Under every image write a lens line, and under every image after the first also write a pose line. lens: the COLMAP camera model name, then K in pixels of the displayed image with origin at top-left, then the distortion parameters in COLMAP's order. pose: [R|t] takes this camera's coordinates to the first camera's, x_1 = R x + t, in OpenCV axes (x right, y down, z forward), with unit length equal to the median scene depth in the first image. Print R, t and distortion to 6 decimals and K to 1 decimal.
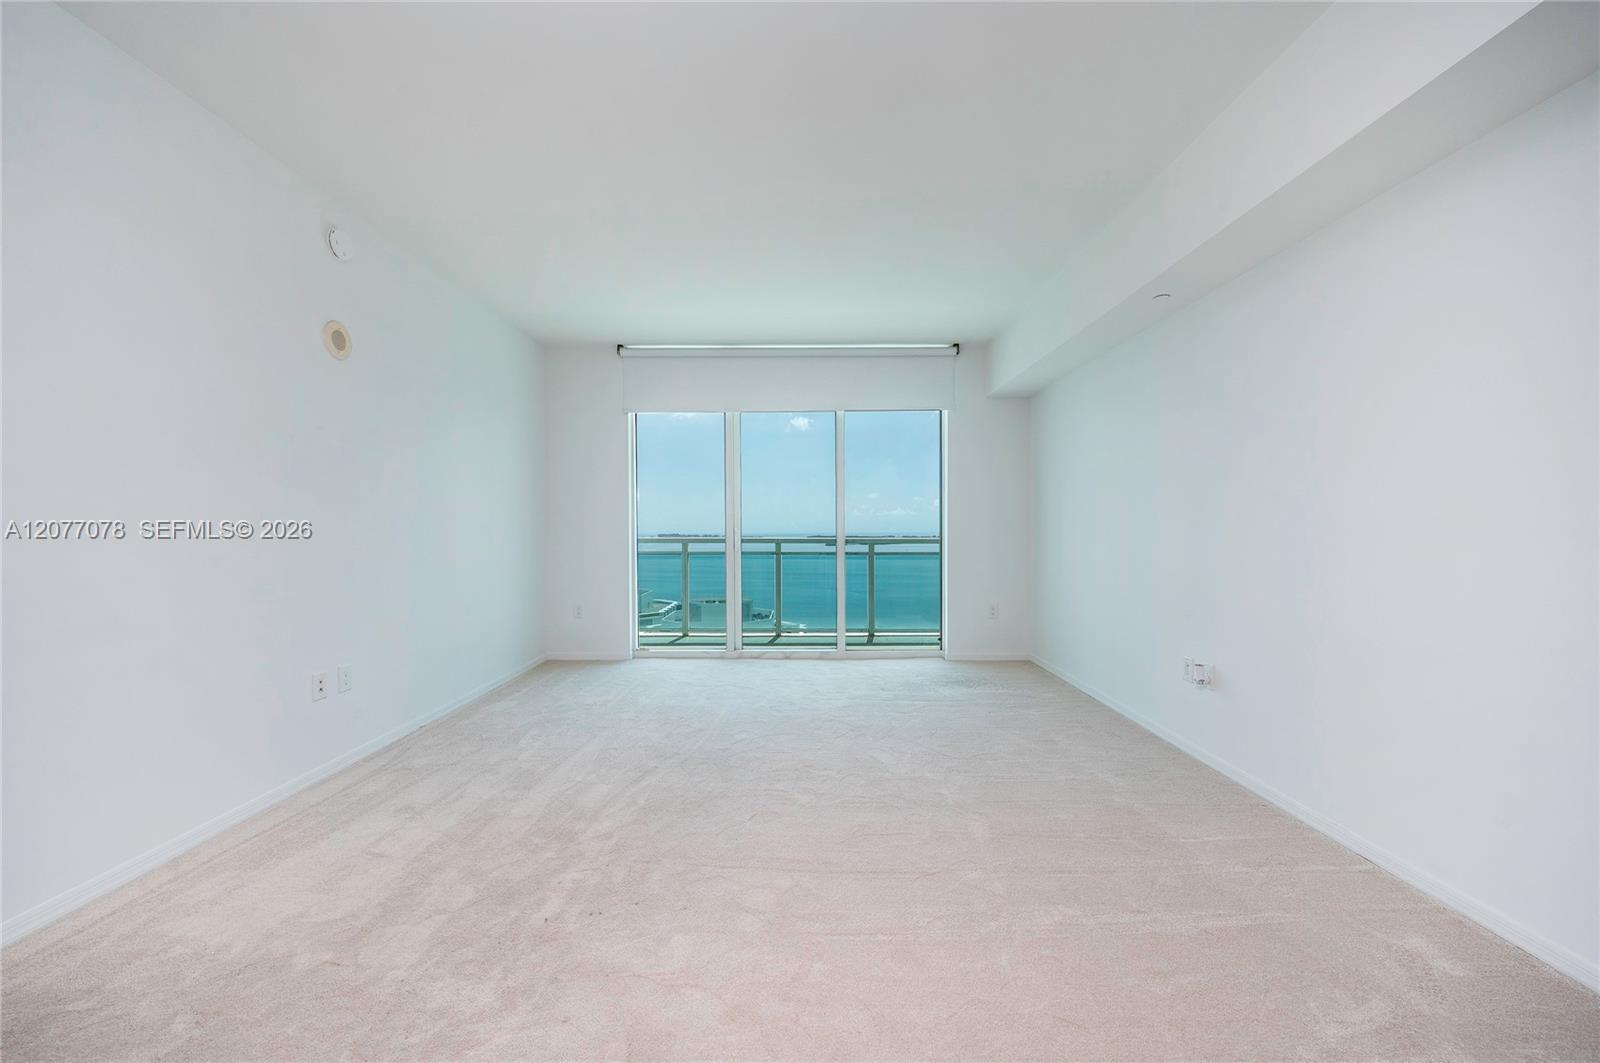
lens RADIAL K [[640.8, 0, 787.0], [0, 640.8, 541.5], [0, 0, 1]] dist [-0.000381, 0.000053]
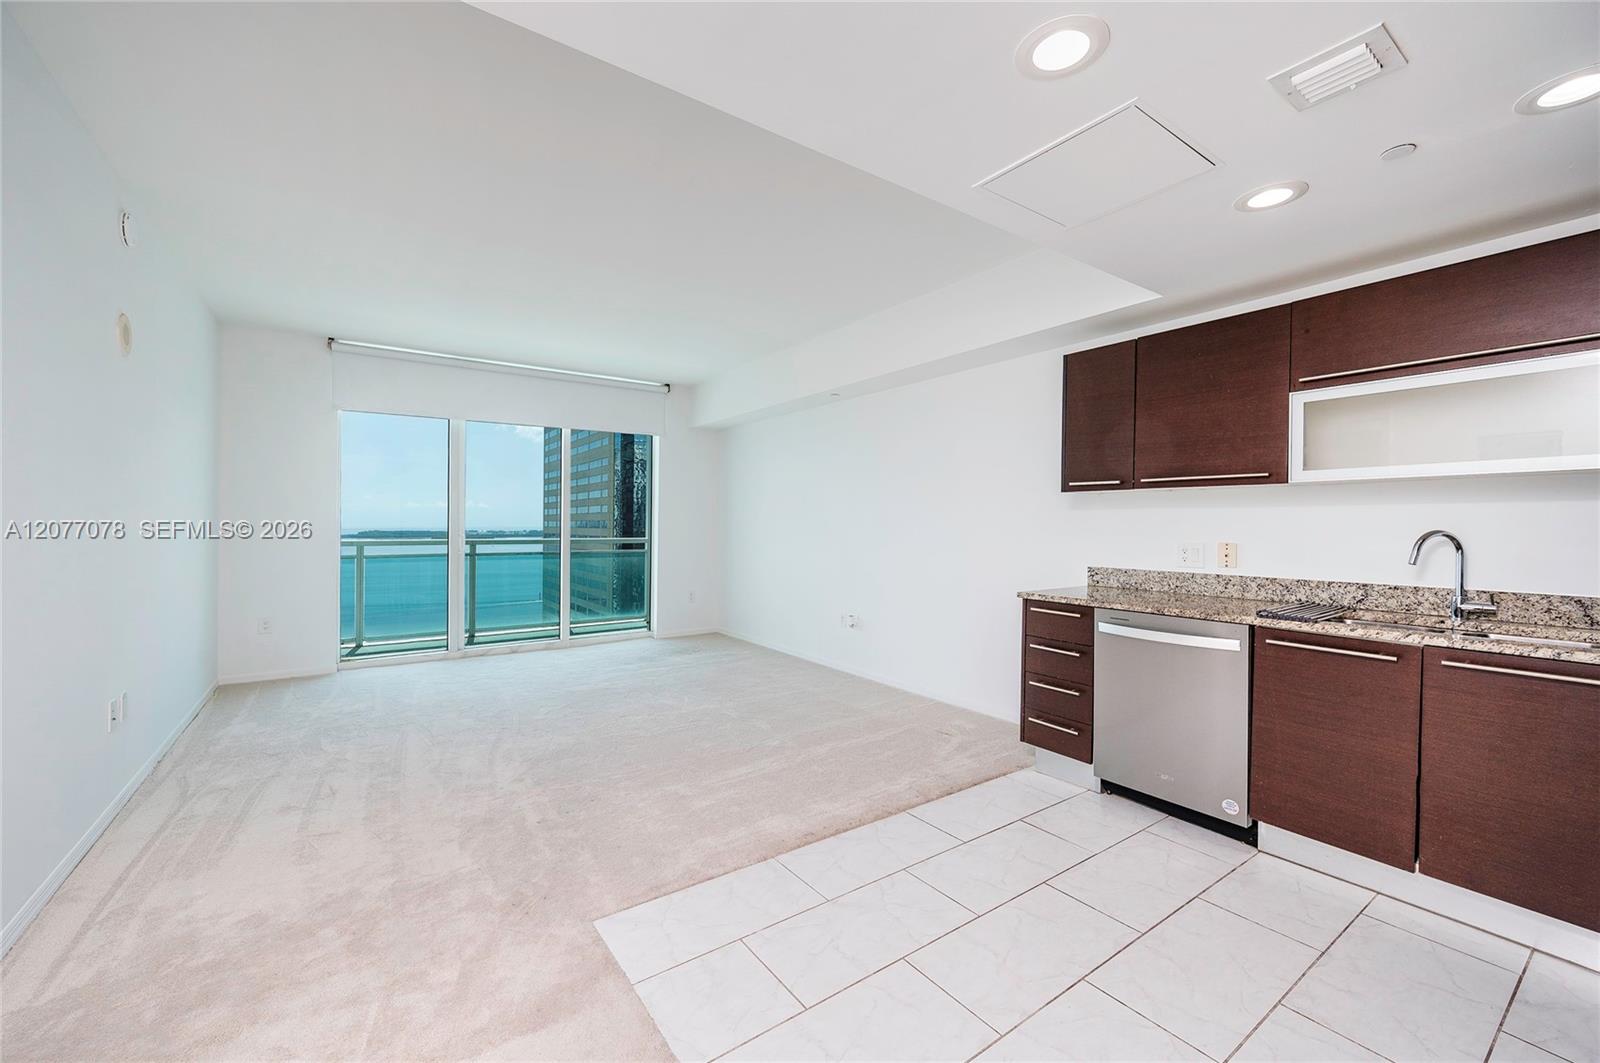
lens RADIAL K [[639.2, 0, 801.7], [0, 639.2, 532.7], [0, 0, 1]] dist [0.001511, 0.000163]
pose [[0.811085, -0.003969, 0.584914, -0.357209], [0.007709, 0.999963, -0.003905, -0.015295], [-0.584877, 0.007677, 0.811086, -0.232329]]
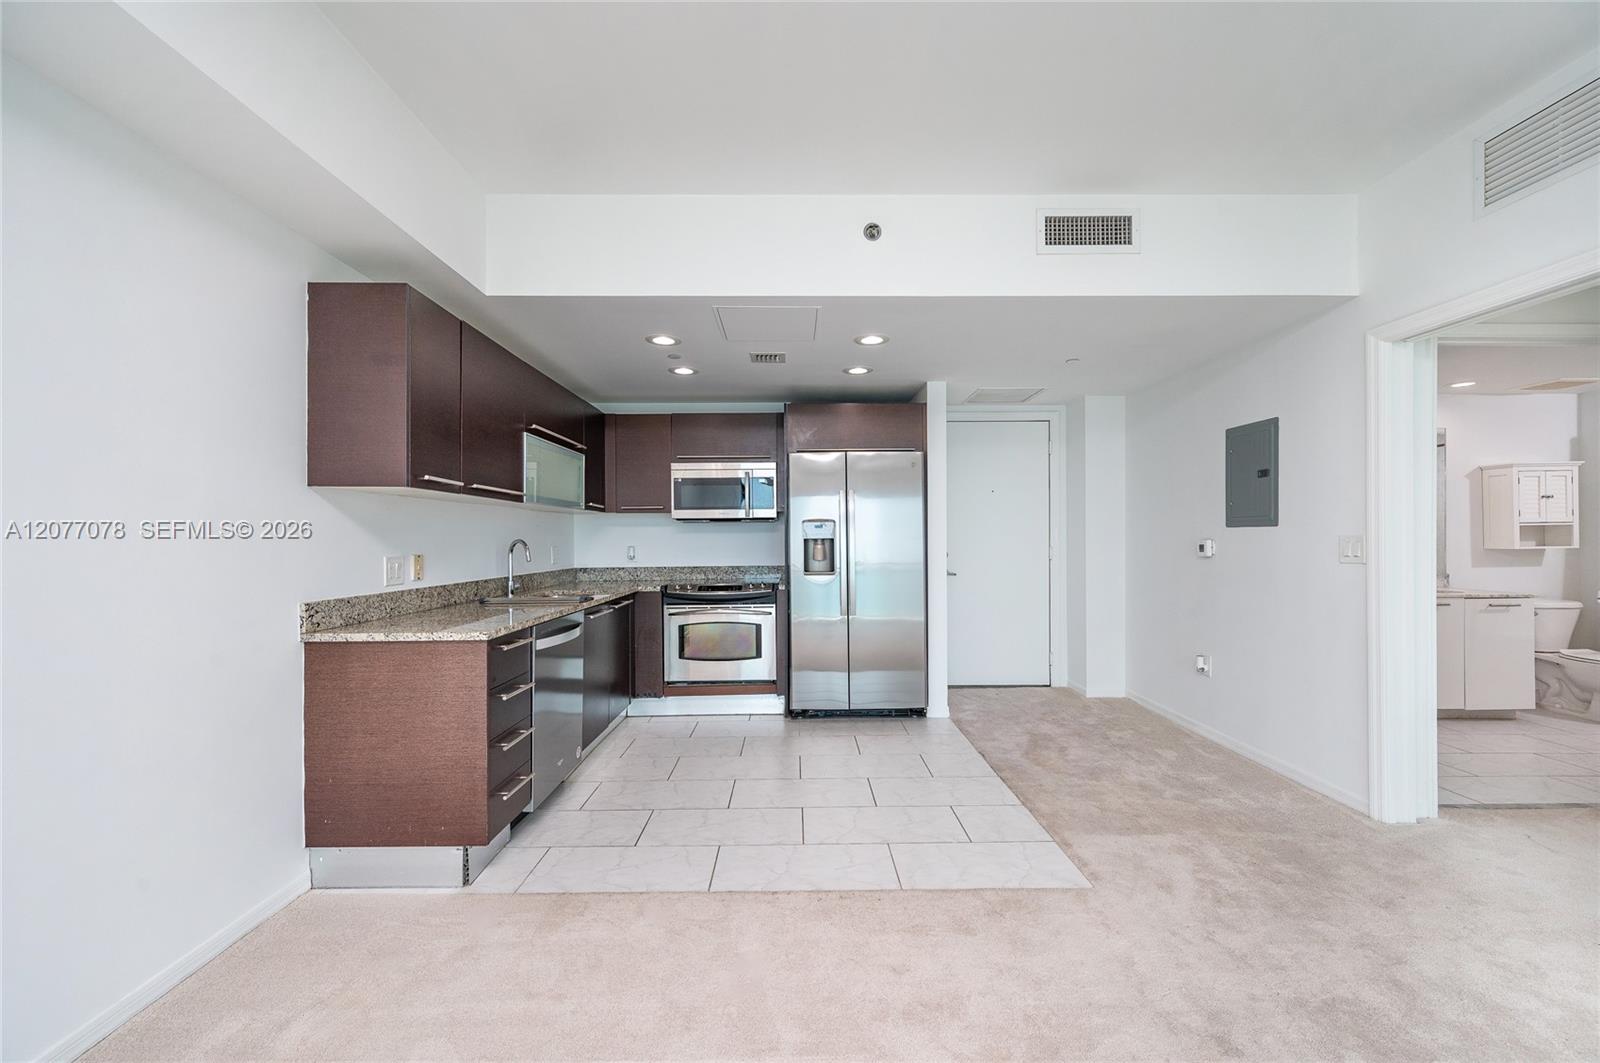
lens RADIAL K [[634.6, 0, 795.2], [0, 634.6, 539.0], [0, 0, 1]] dist [-0.001476, -0.000238]
pose [[-0.999762, 0.007364, -0.020522, 0.091890], [0.006923, 0.999745, 0.021501, -0.033255], [0.020675, 0.021354, -0.999558, 0.850202]]
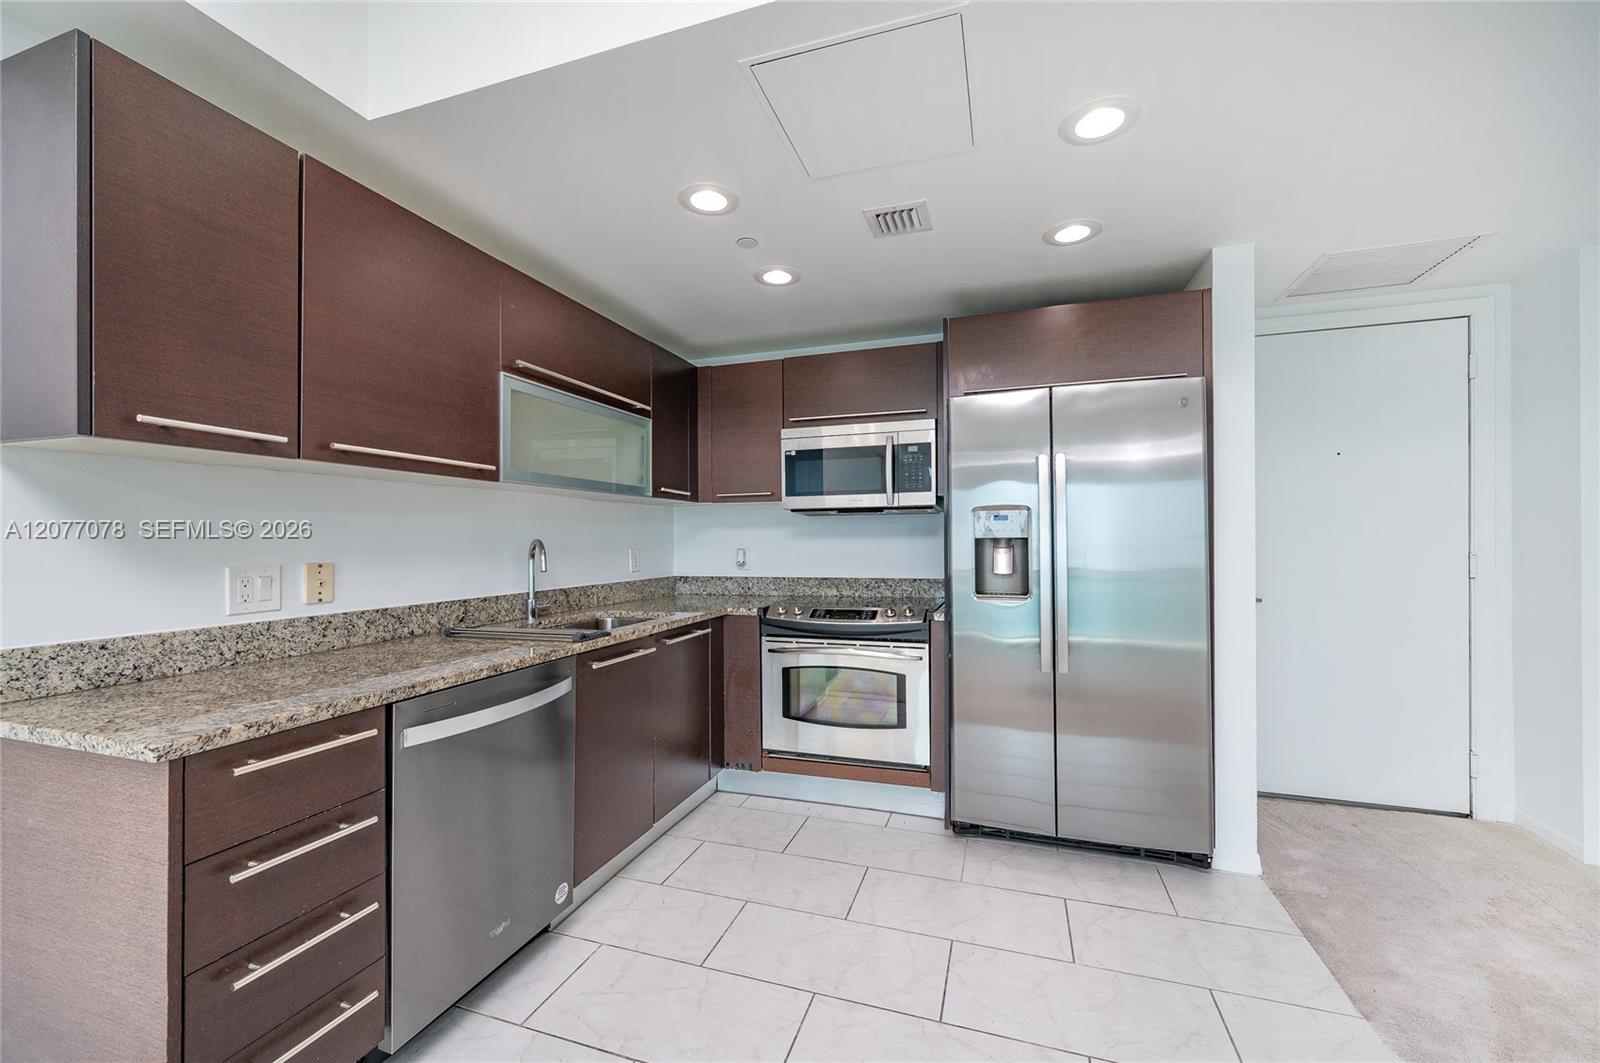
lens RADIAL K [[634.6, 0, 795.2], [0, 634.6, 539.0], [0, 0, 1]] dist [-0.001476, -0.000238]
pose [[-0.952270, 0.007385, 0.305168, 0.032270], [0.013829, 0.999725, 0.018962, -0.024267], [-0.304943, 0.022277, -0.952110, 0.441978]]
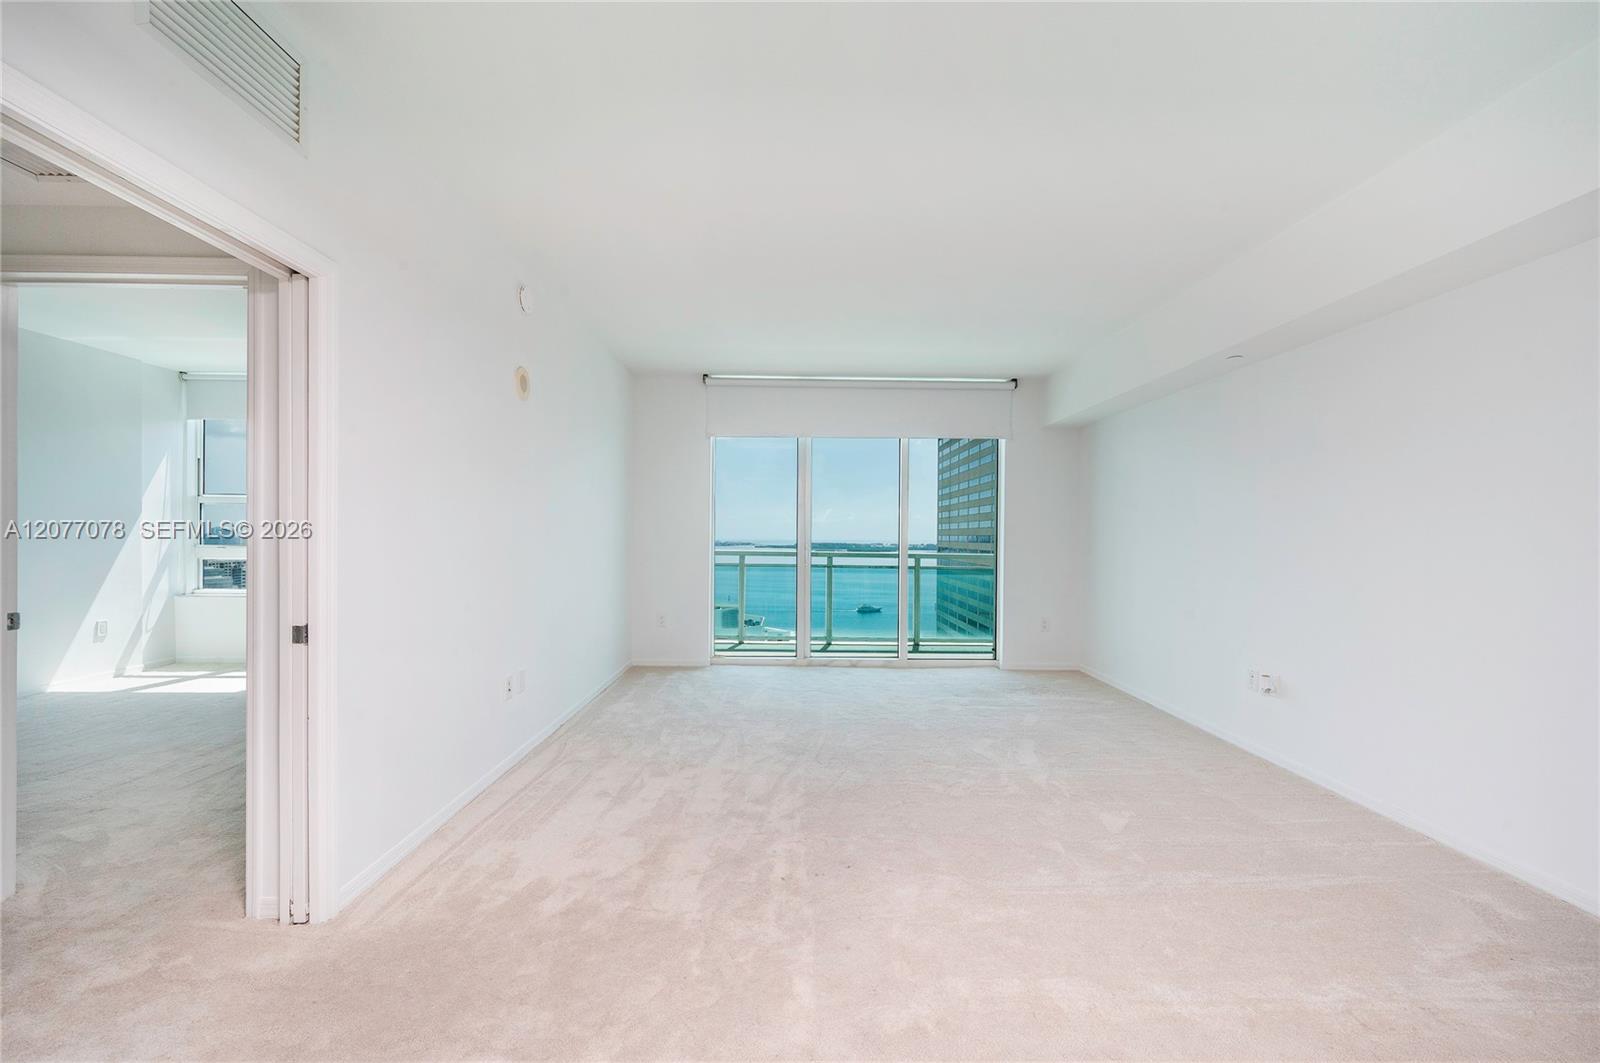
lens RADIAL K [[639.3, 0, 791.9], [0, 639.3, 535.9], [0, 0, 1]] dist [0.000407, 0.000384]
pose [[0.999723, 0.013758, 0.019071, -0.192890], [-0.013377, 0.999711, -0.019989, -0.020446], [-0.019340, 0.019728, 0.999618, -0.116451]]
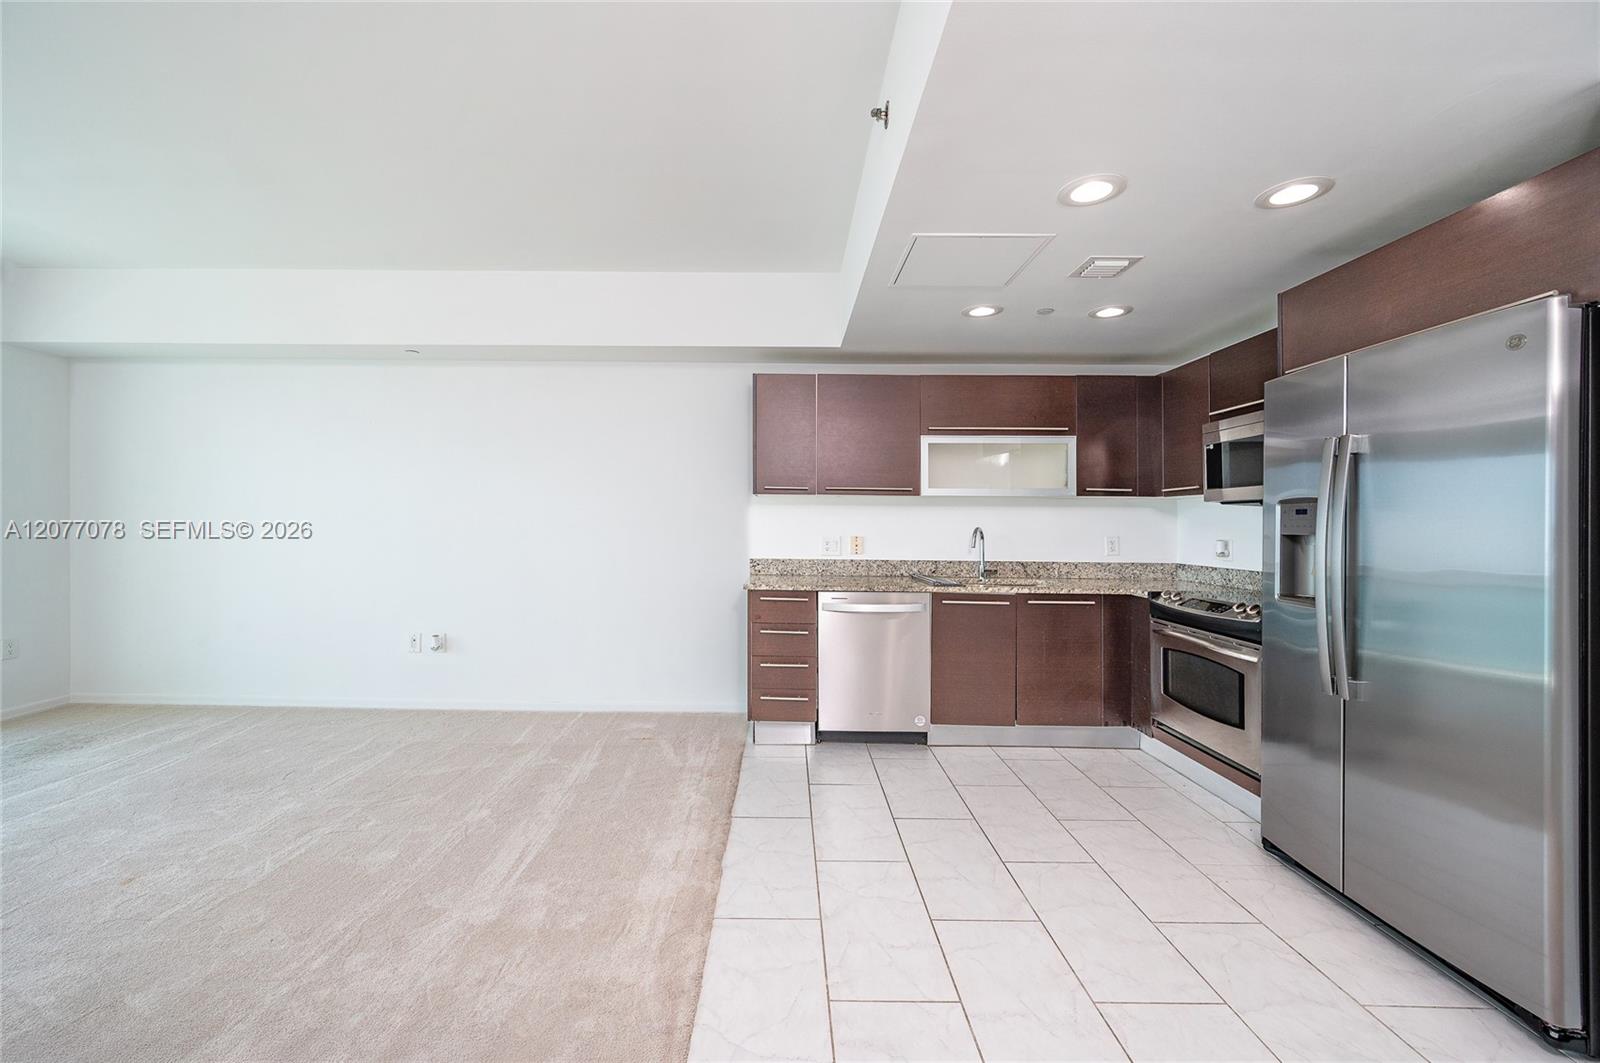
lens RADIAL K [[634.9, 0, 762.2], [0, 634.9, 523.3], [0, 0, 1]] dist [0.000398, 0.000018]
pose [[0.002035, -0.001261, 0.999997, -0.541459], [0.011662, 0.999931, 0.001237, -0.026677], [-0.999930, 0.011660, 0.002049, 0.252633]]
